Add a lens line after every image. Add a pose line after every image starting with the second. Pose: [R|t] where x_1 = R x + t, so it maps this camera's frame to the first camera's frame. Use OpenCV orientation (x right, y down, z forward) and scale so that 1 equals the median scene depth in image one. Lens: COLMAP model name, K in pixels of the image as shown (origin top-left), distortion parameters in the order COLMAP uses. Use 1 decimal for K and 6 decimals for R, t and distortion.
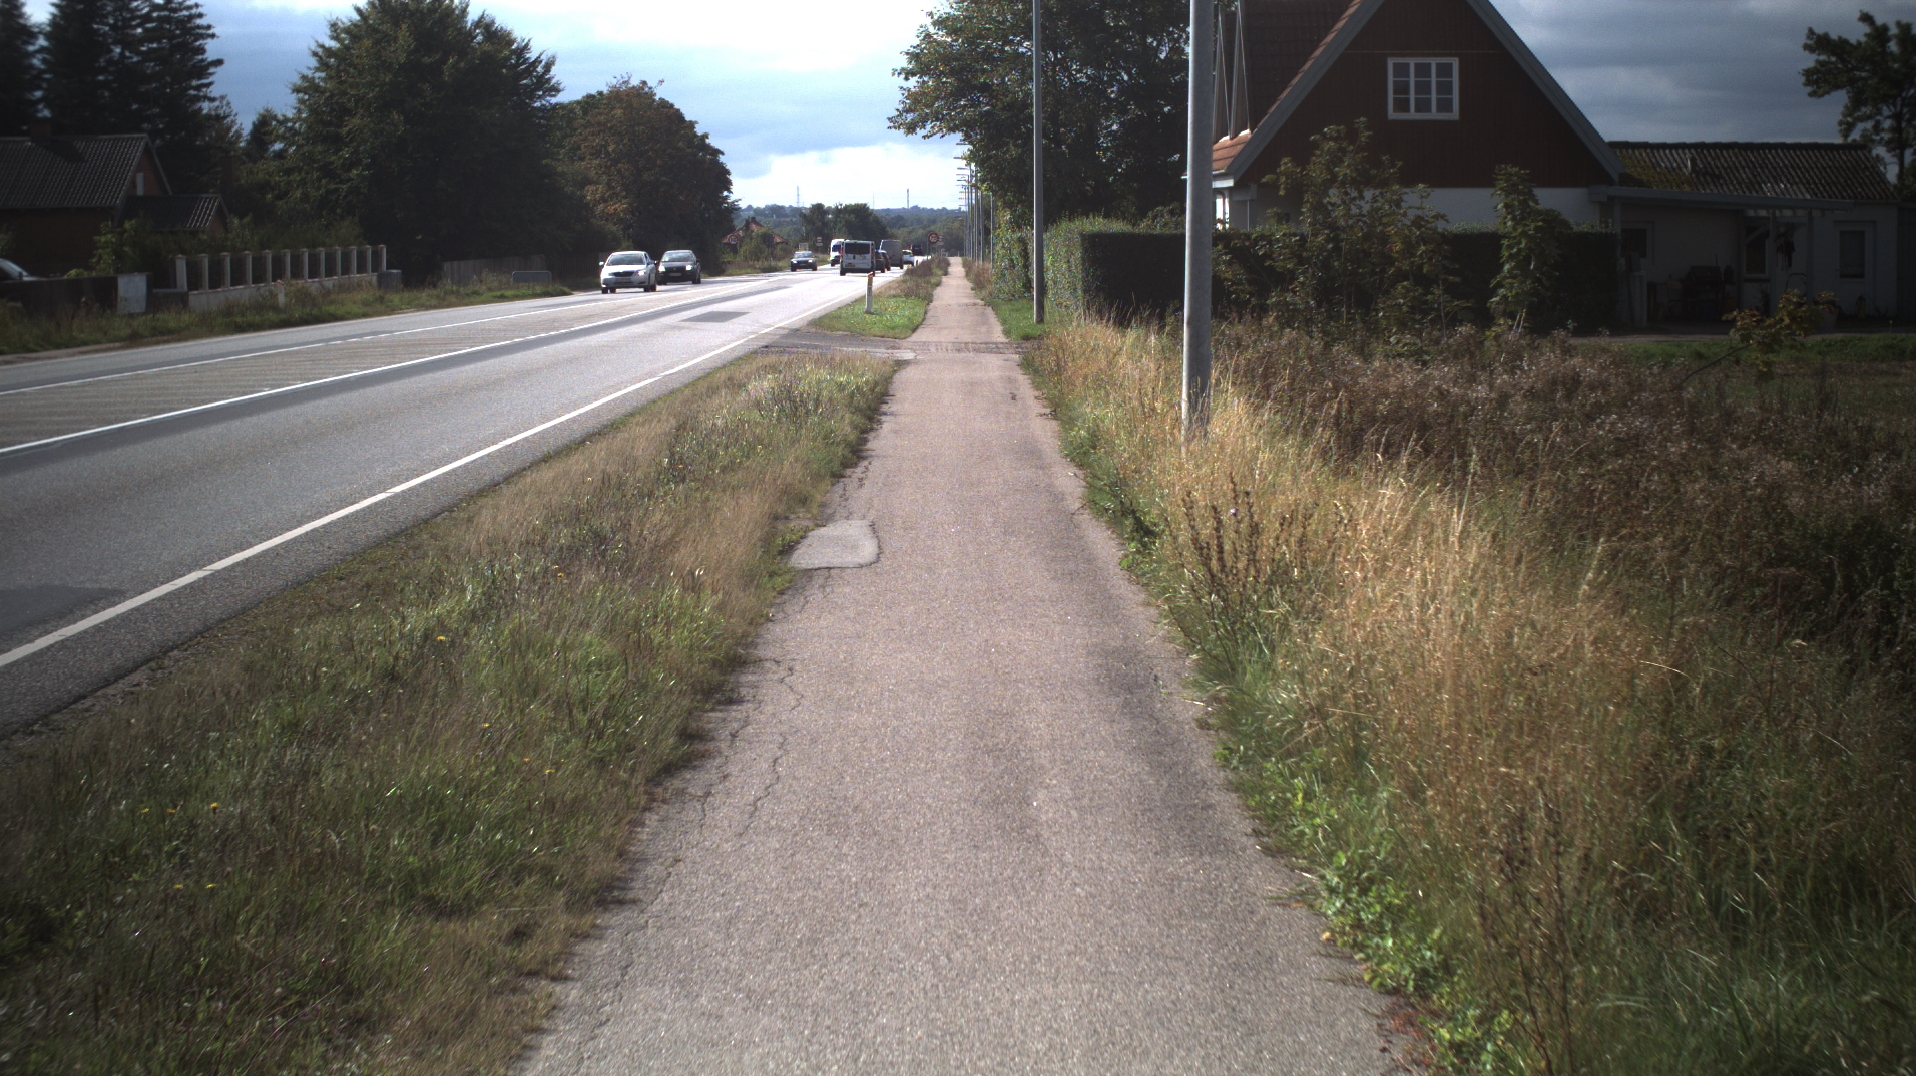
lens RADIAL K [[5499.0, 0, 951.7], [0, 5499.0, 534.2], [0, 0, 1]] dist [-0.246991, 0.000000]
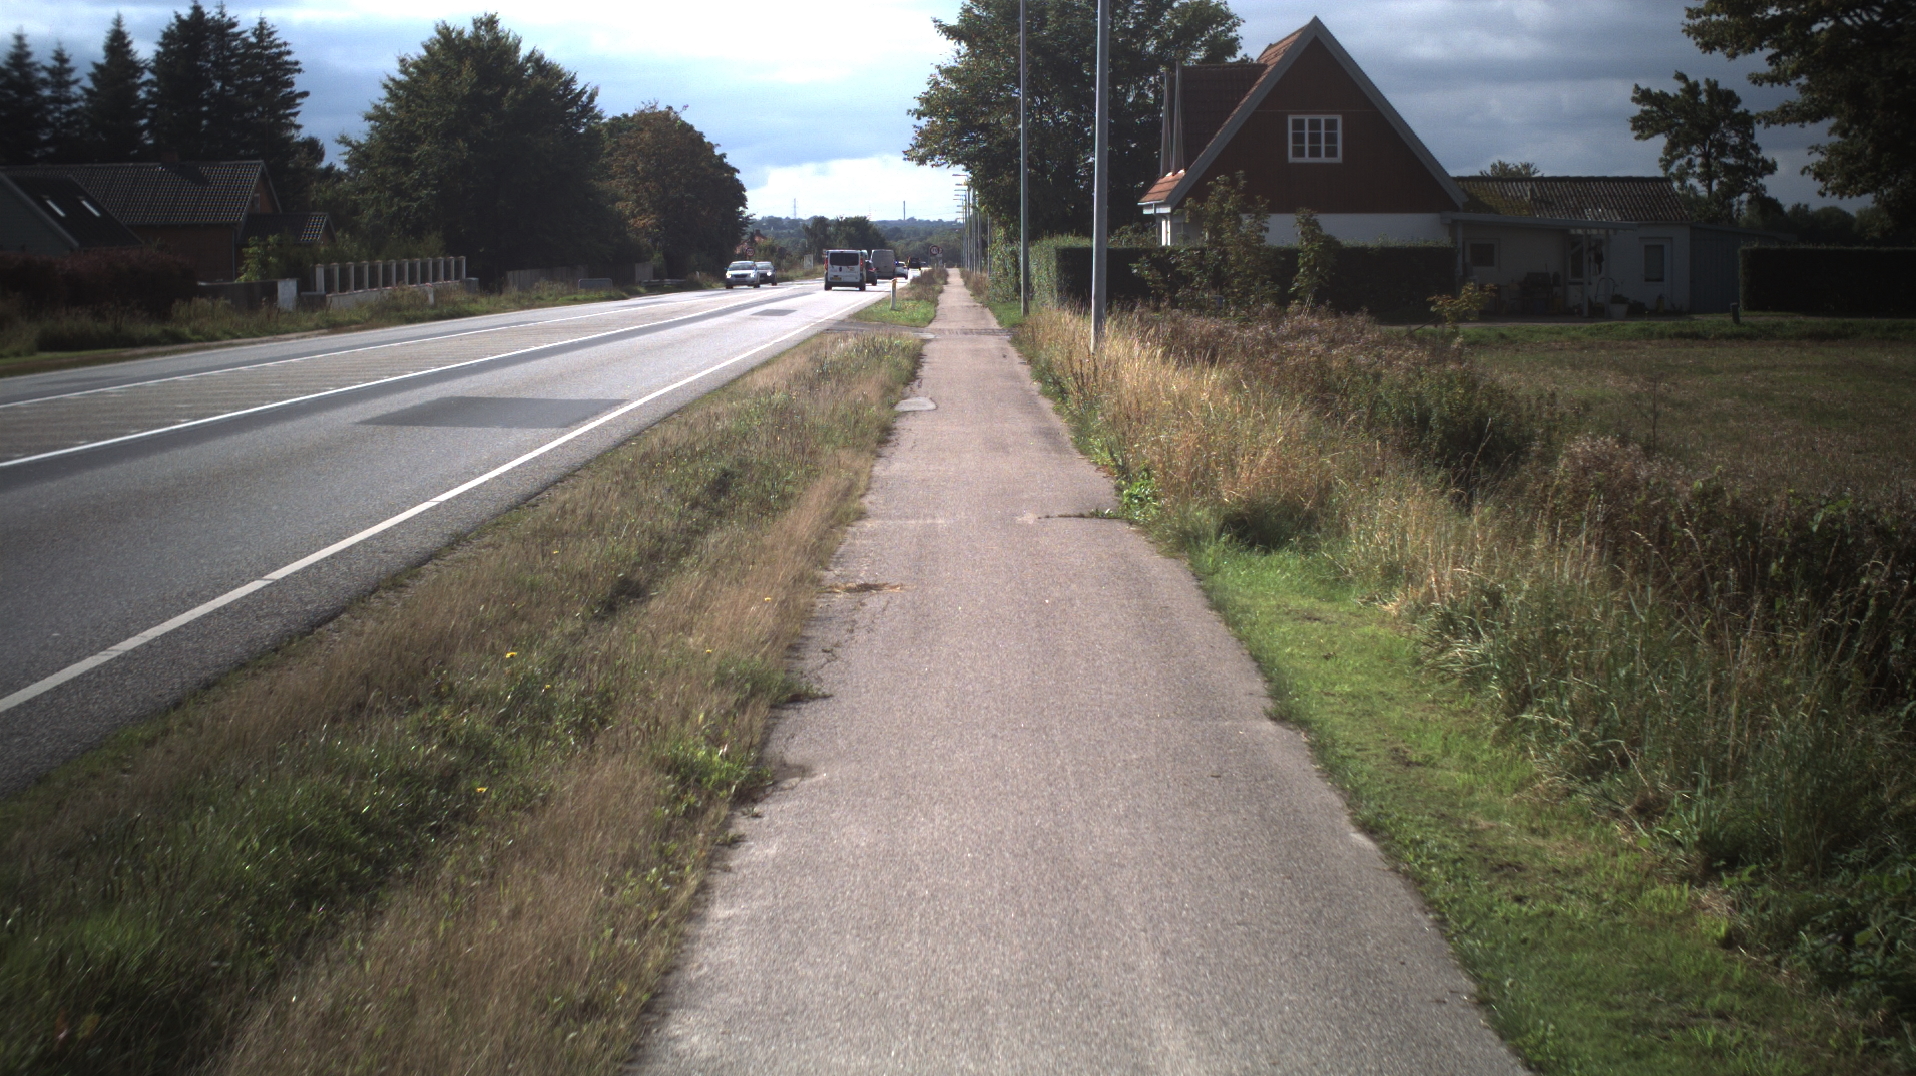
lens RADIAL K [[5550.7, 0, 954.0], [0, 5550.7, 539.1], [0, 0, 1]] dist [-0.177291, 0.000000]
pose [[0.999999, 0.000308, 0.001245, -0.002951], [-0.000305, 0.999998, -0.001748, 0.018041], [-0.001245, 0.001747, 0.999998, -0.342197]]
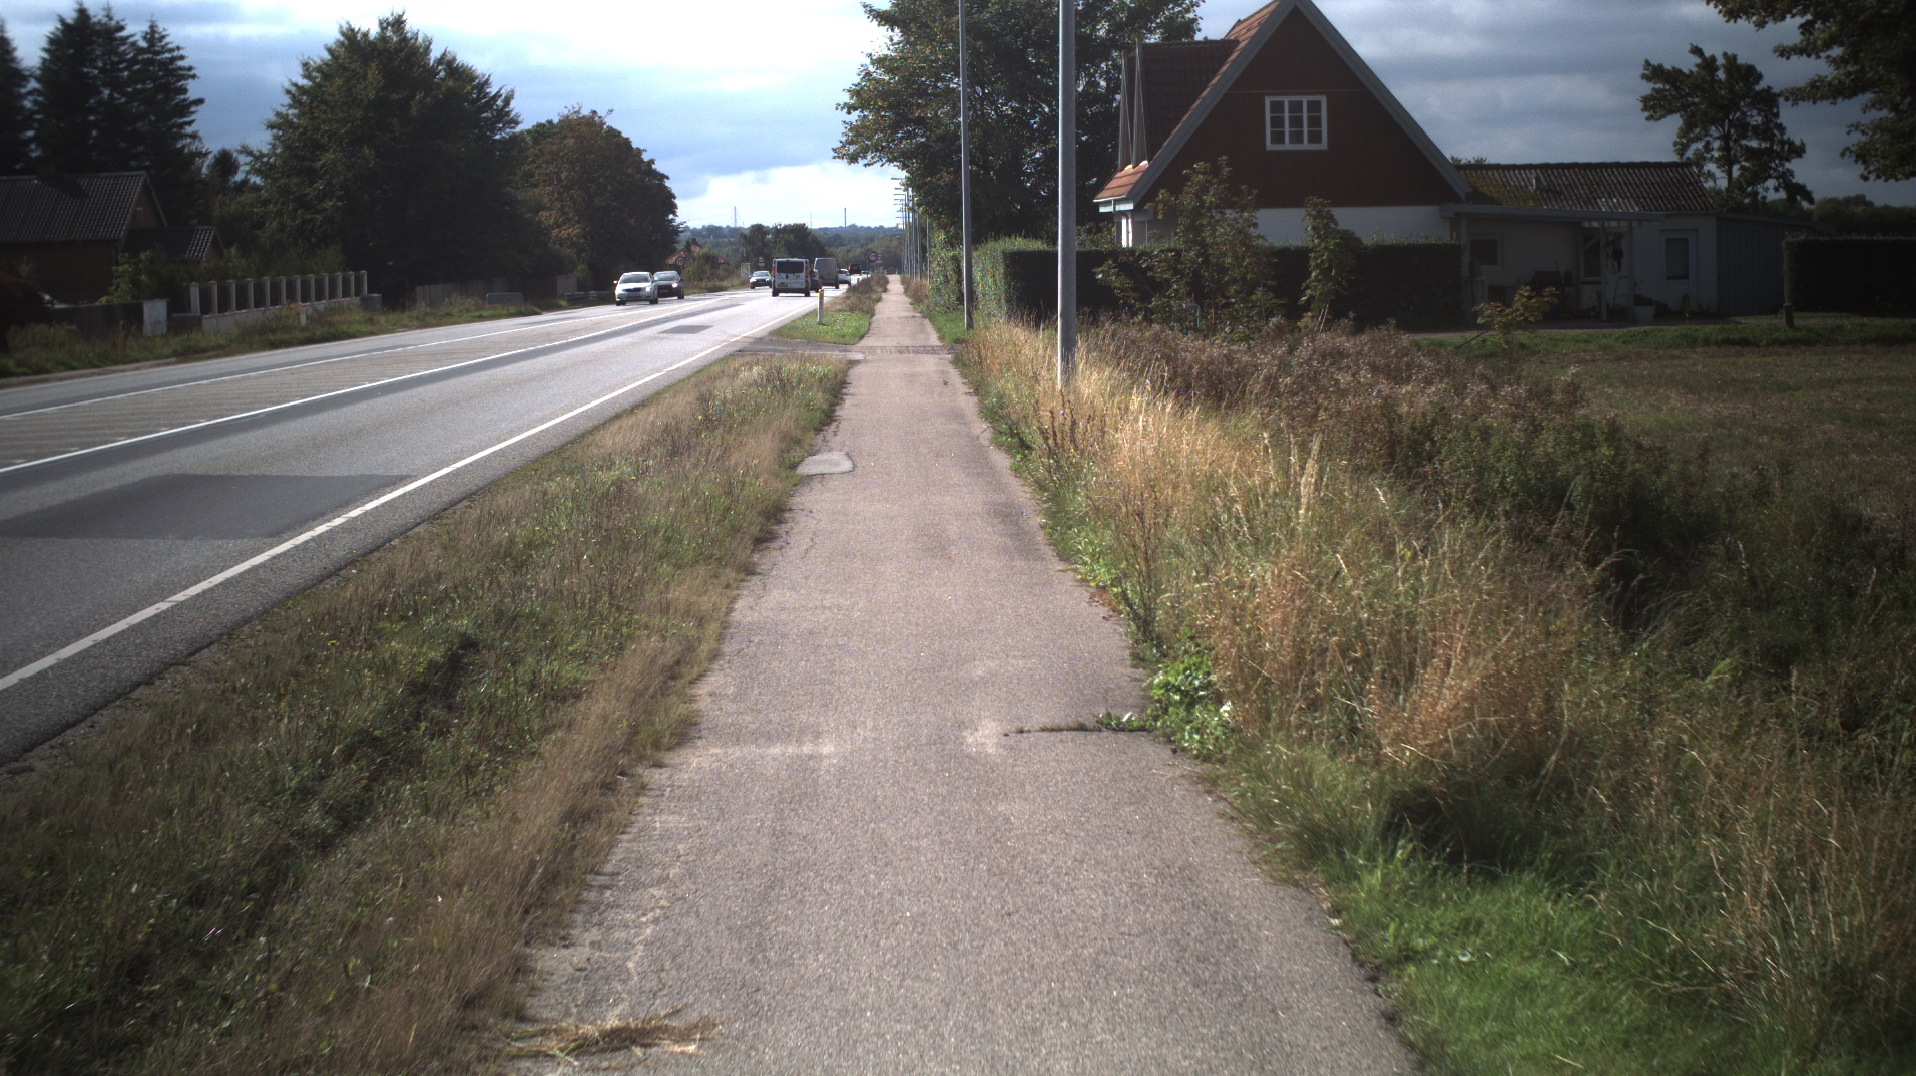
lens RADIAL K [[5532.2, 0, 967.6], [0, 5532.2, 535.7], [0, 0, 1]] dist [-0.204708, 0.000000]
pose [[0.999790, -0.015546, 0.013372, -0.000786], [0.015589, 0.999874, -0.003073, 0.008961], [-0.013322, 0.003281, 0.999906, -0.172717]]
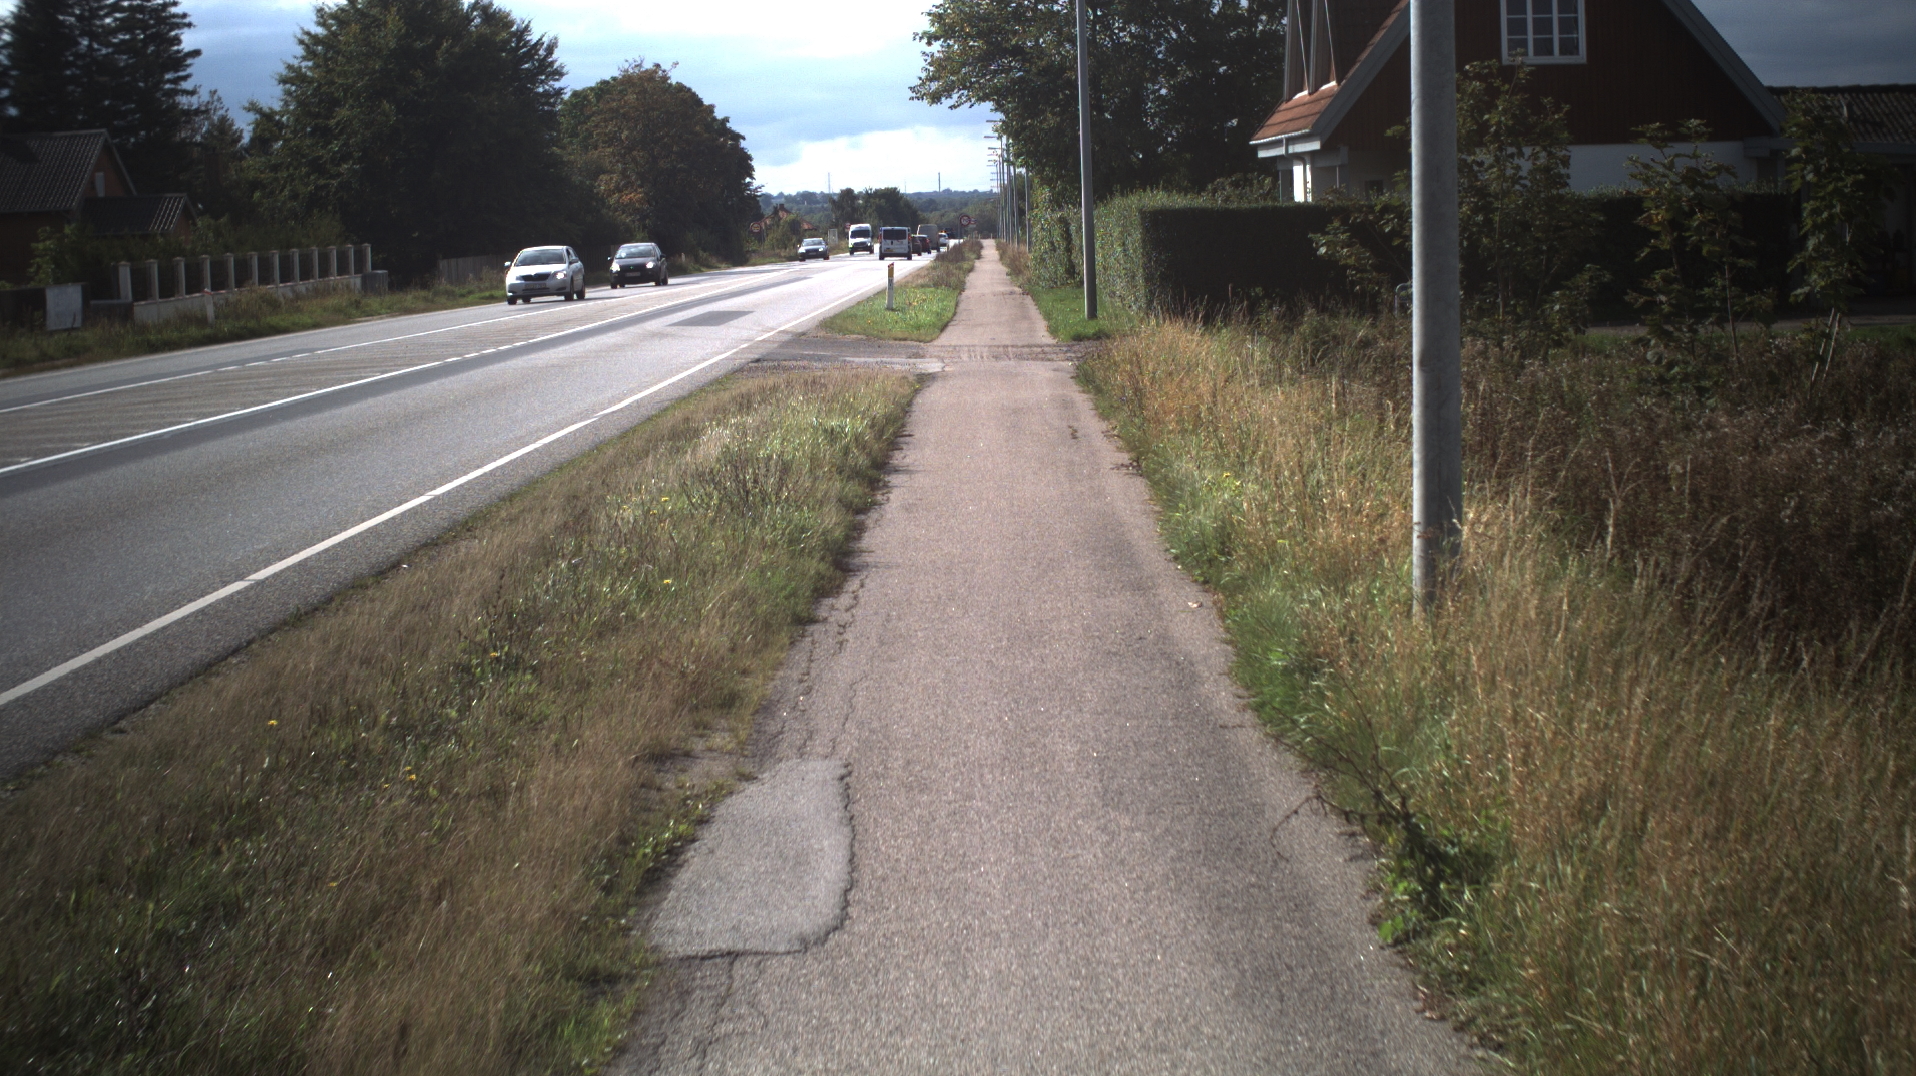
lens RADIAL K [[5499.0, 0, 956.5], [0, 5499.0, 545.9], [0, 0, 1]] dist [-0.246991, 0.000000]
pose [[0.999653, -0.025511, -0.006553, -0.000018], [0.025545, 0.999660, 0.005200, -0.008757], [0.006419, -0.005366, 0.999965, 0.163641]]
